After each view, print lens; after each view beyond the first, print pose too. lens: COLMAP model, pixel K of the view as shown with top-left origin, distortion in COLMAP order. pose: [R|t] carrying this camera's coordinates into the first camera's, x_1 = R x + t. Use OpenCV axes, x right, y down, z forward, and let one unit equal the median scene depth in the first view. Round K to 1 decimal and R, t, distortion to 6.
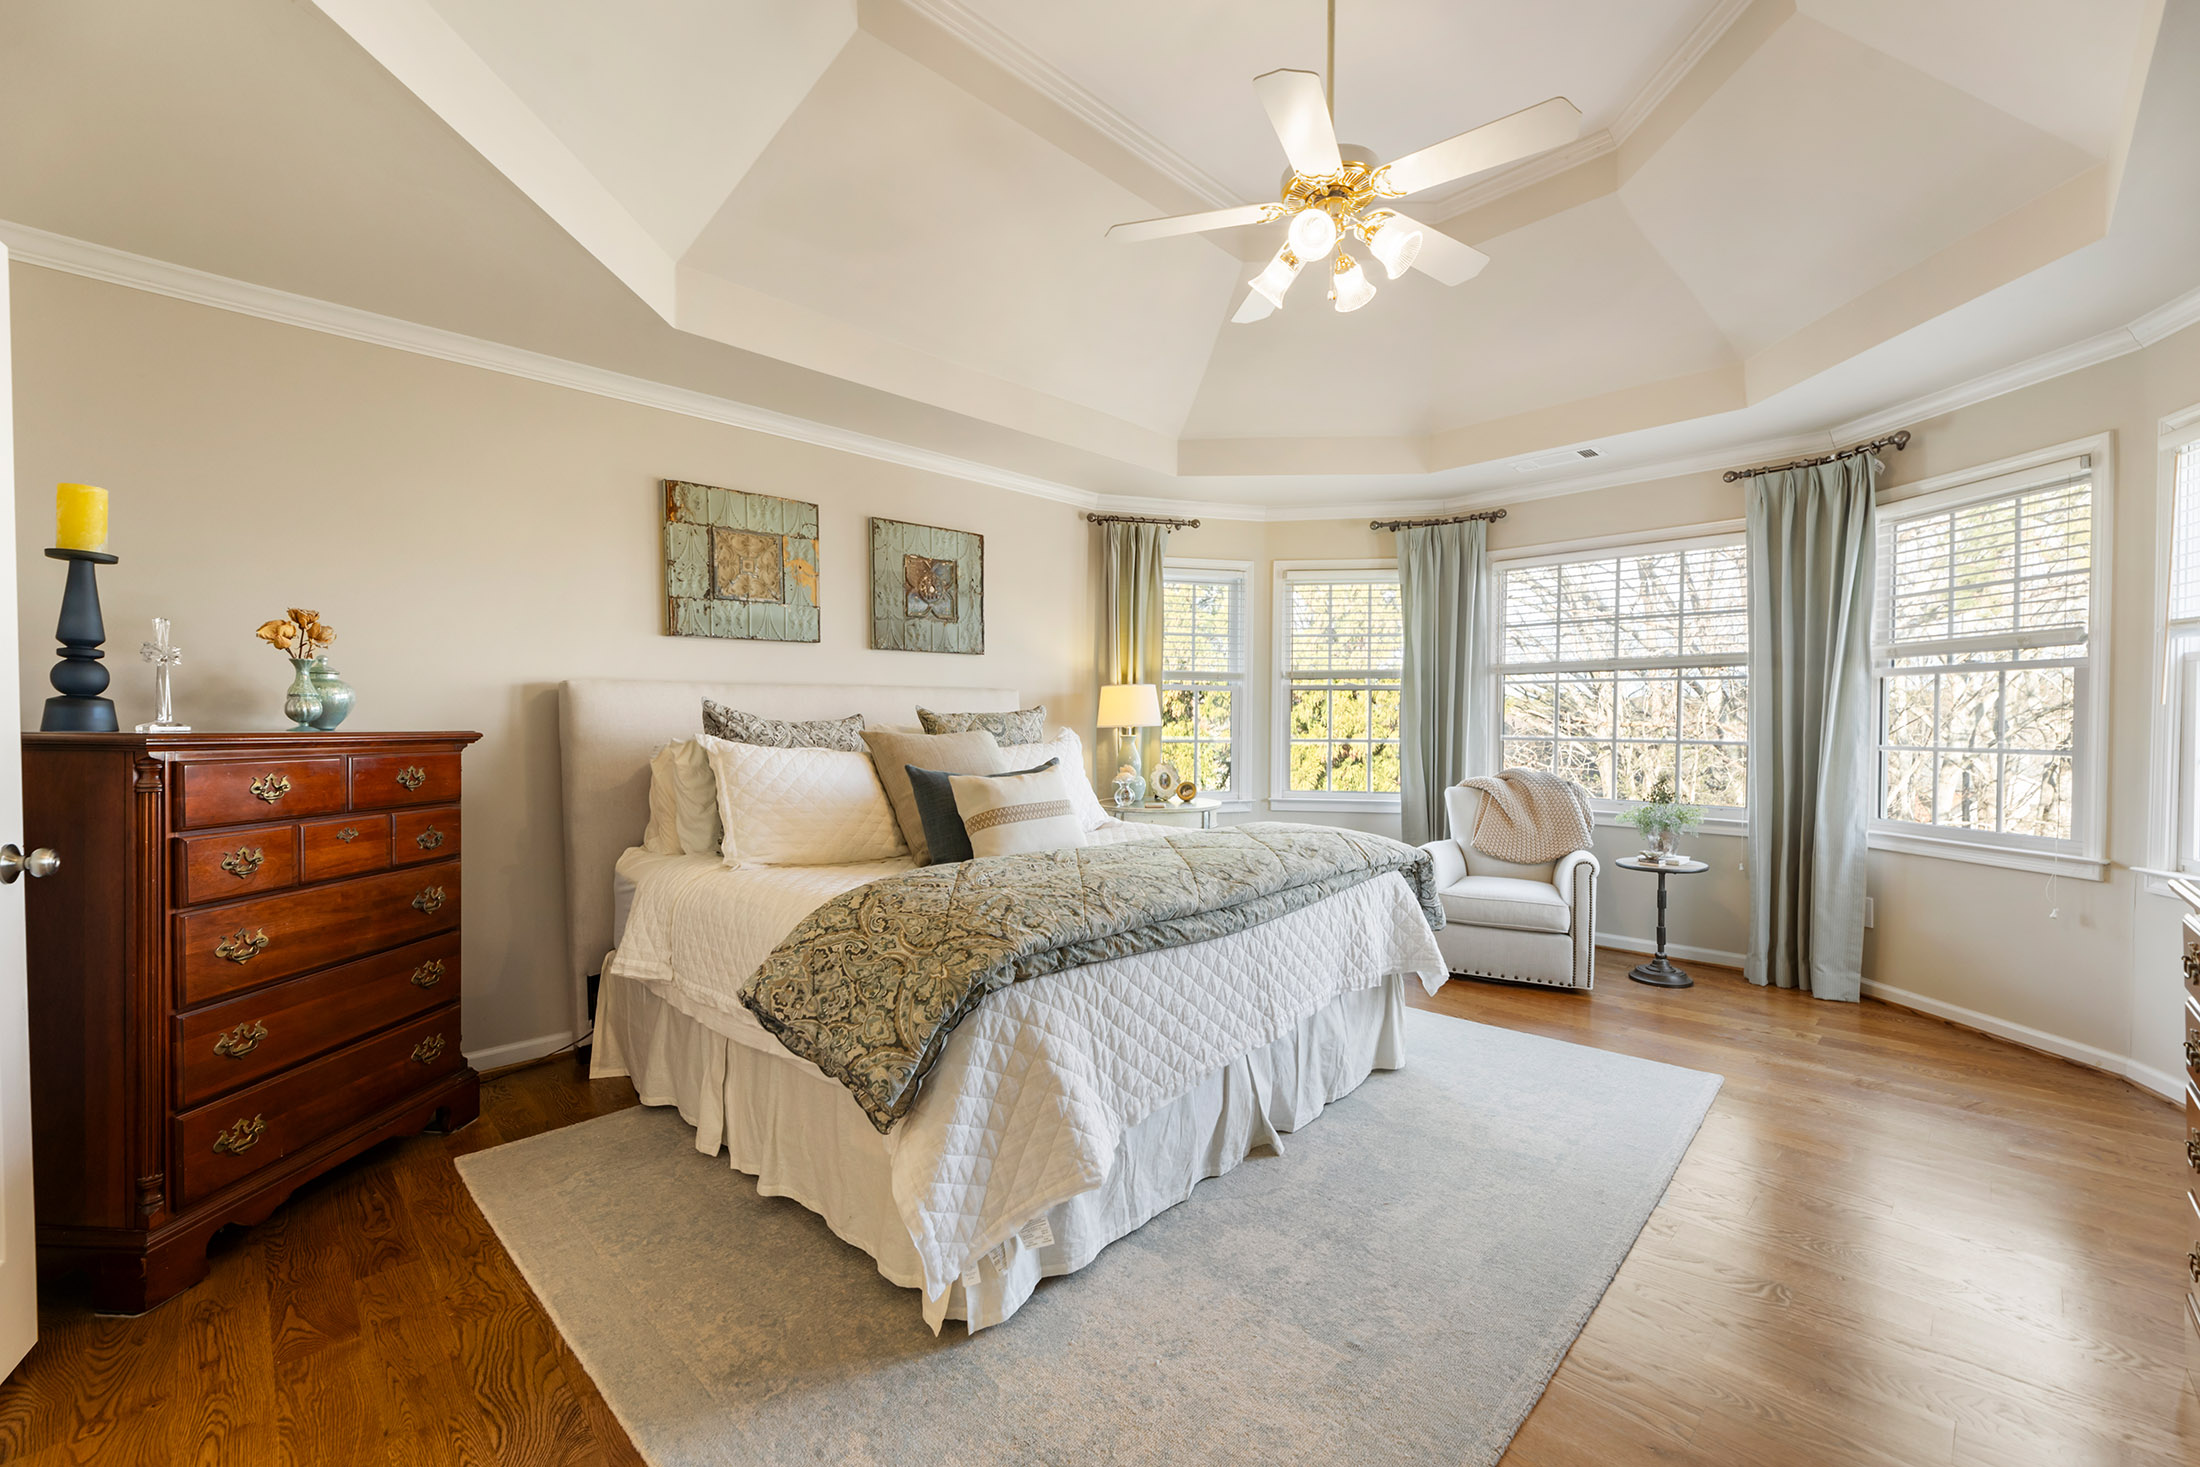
lens RADIAL K [[902.9, 0, 1091.8], [0, 902.9, 737.4], [0, 0, 1]] dist [0.016391, 0.000316]
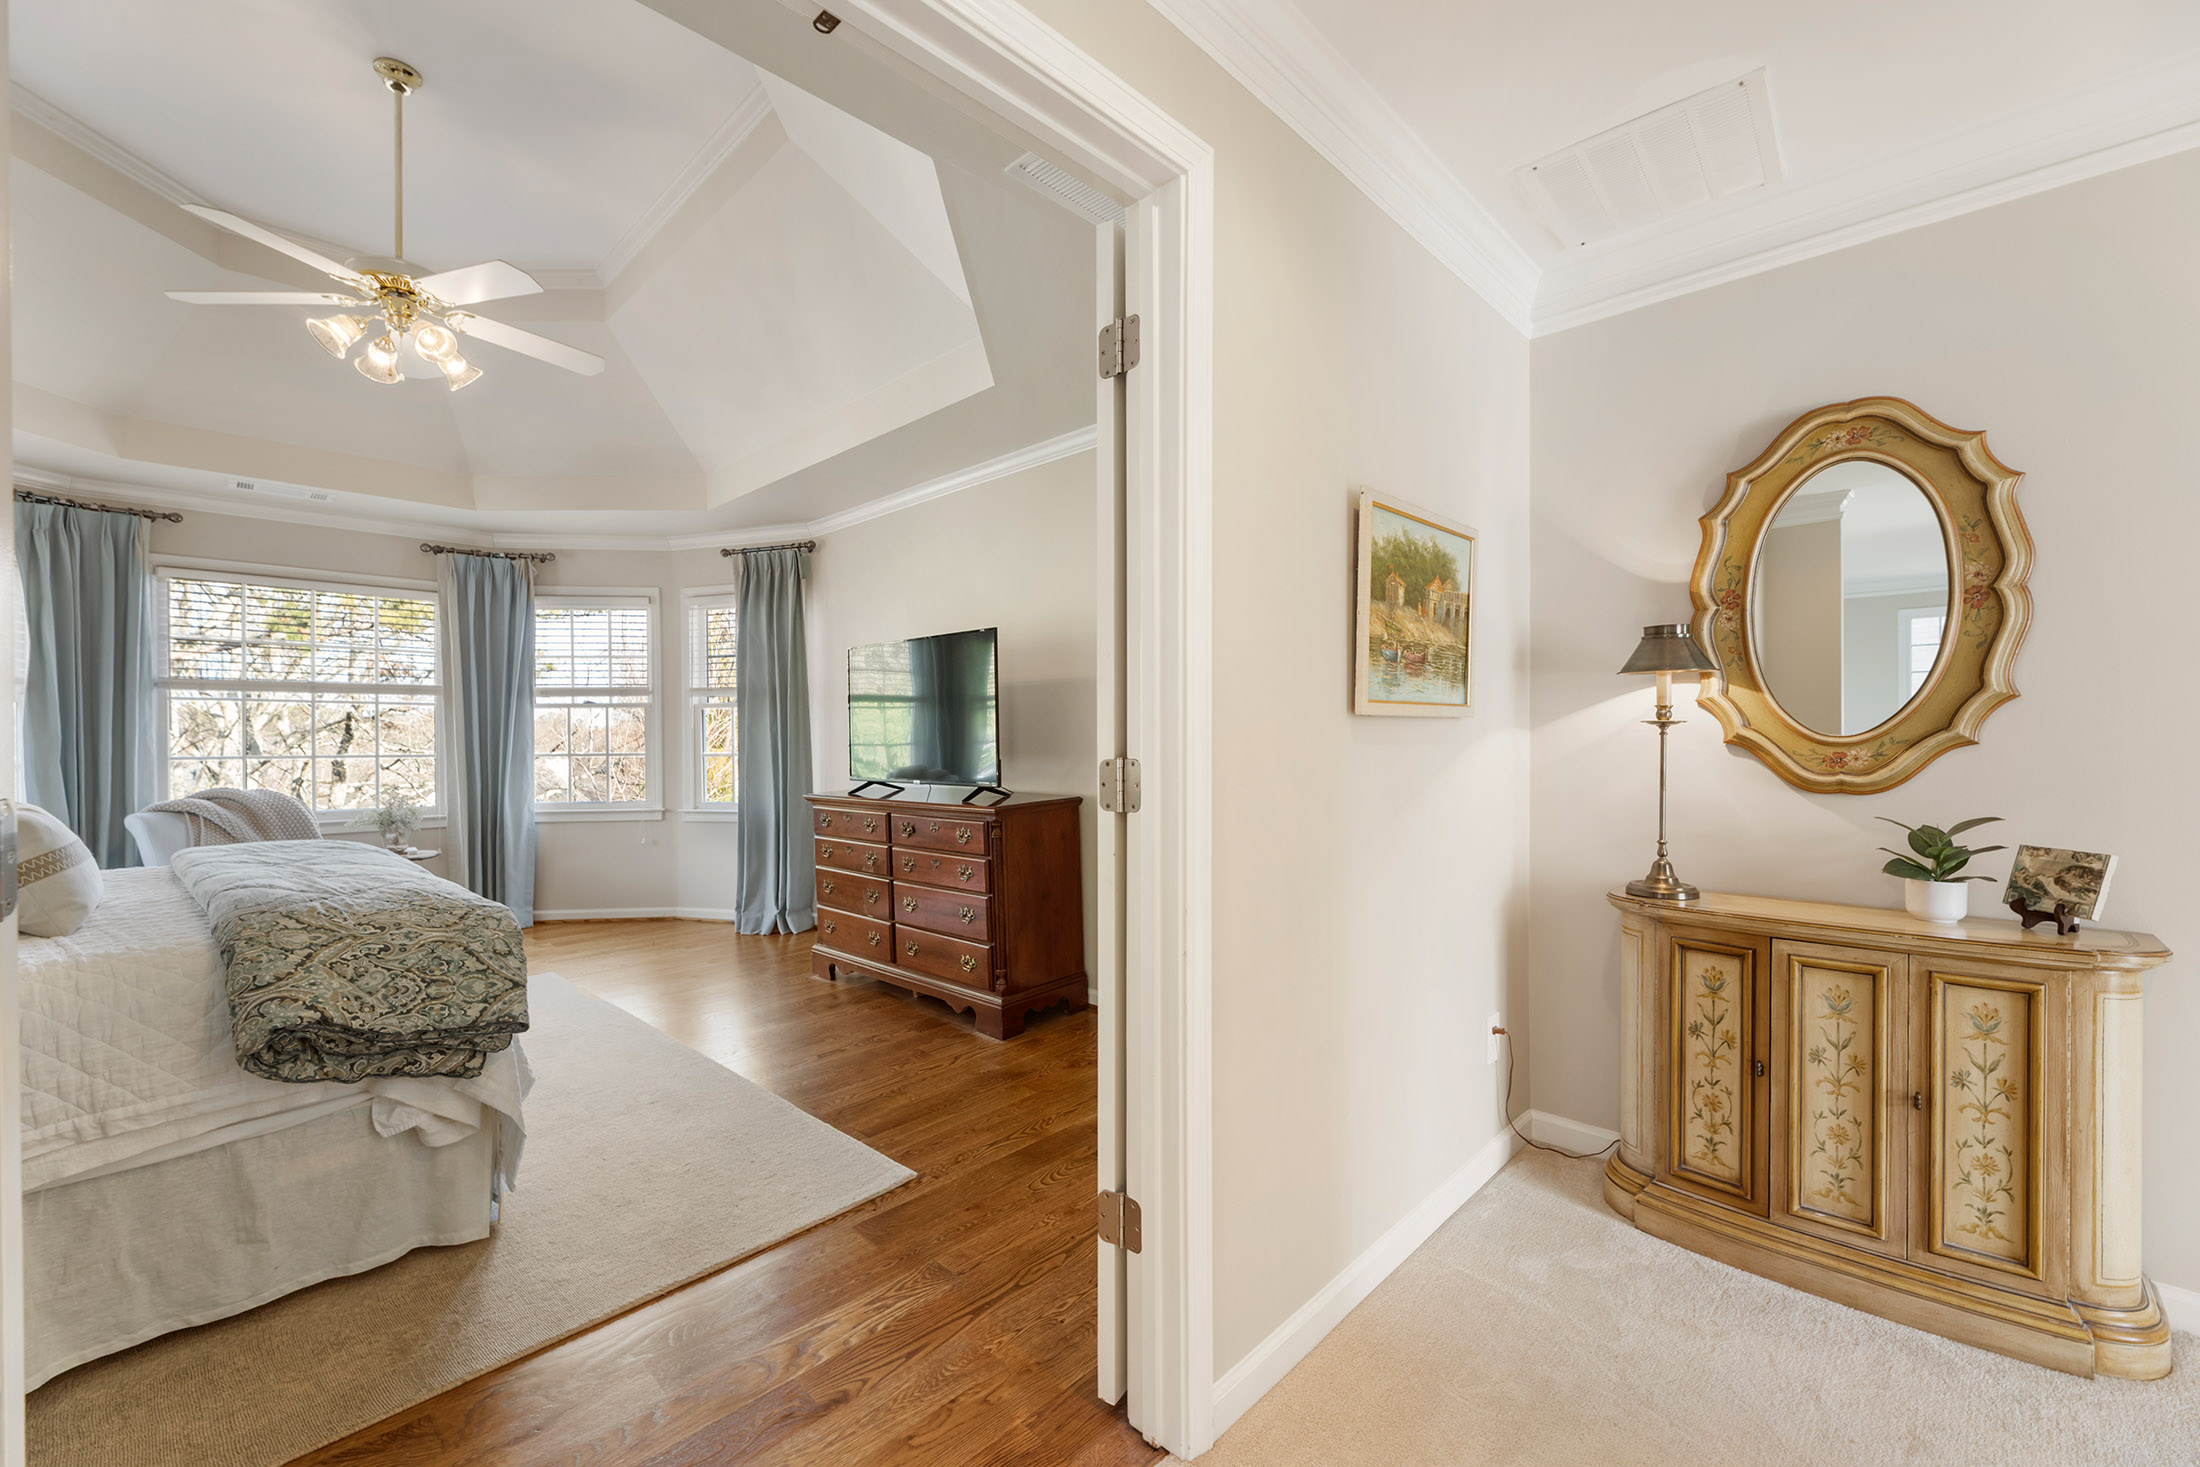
lens RADIAL K [[902.9, 0, 1102.0], [0, 902.9, 740.5], [0, 0, 1]] dist [0.016391, 0.000316]
pose [[-0.004282, -0.005907, 0.999973, -0.916665], [0.023564, 0.999704, 0.006006, -0.000419], [-0.999713, 0.023589, -0.004142, 0.096158]]
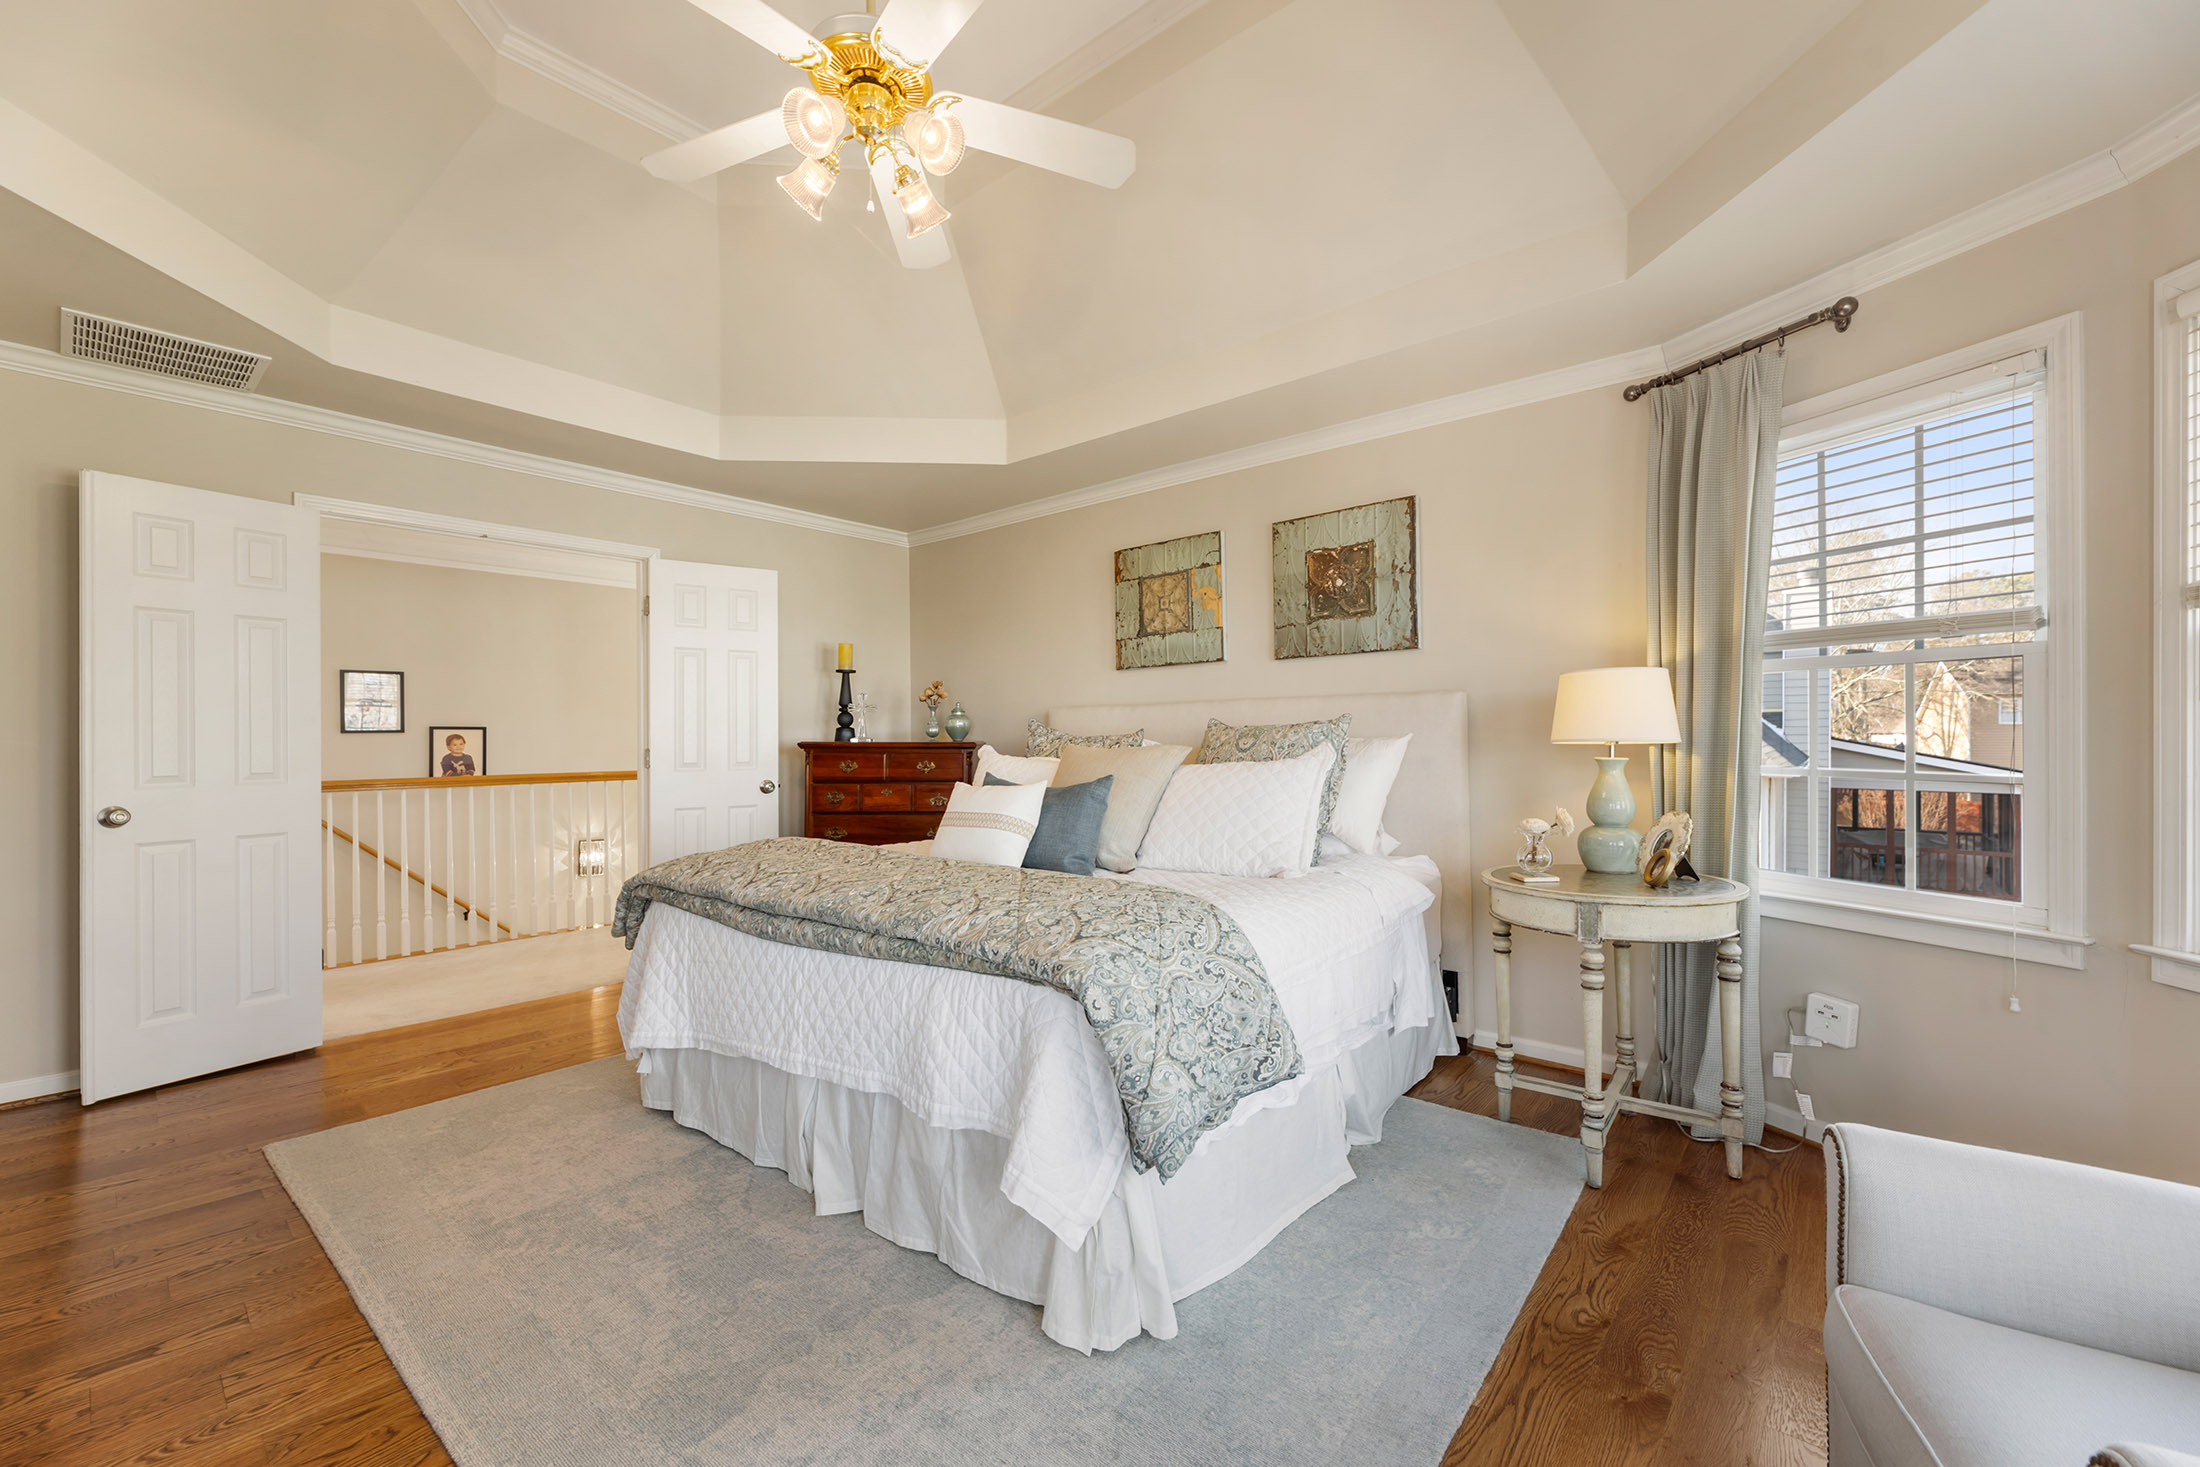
lens RADIAL K [[902.9, 0, 1090.2], [0, 902.9, 739.9], [0, 0, 1]] dist [0.016391, 0.000316]
pose [[0.081025, 0.000710, -0.996712, 0.631567], [-0.017276, 0.999851, -0.000692, -0.008841], [0.996562, 0.017275, 0.081025, 0.661782]]
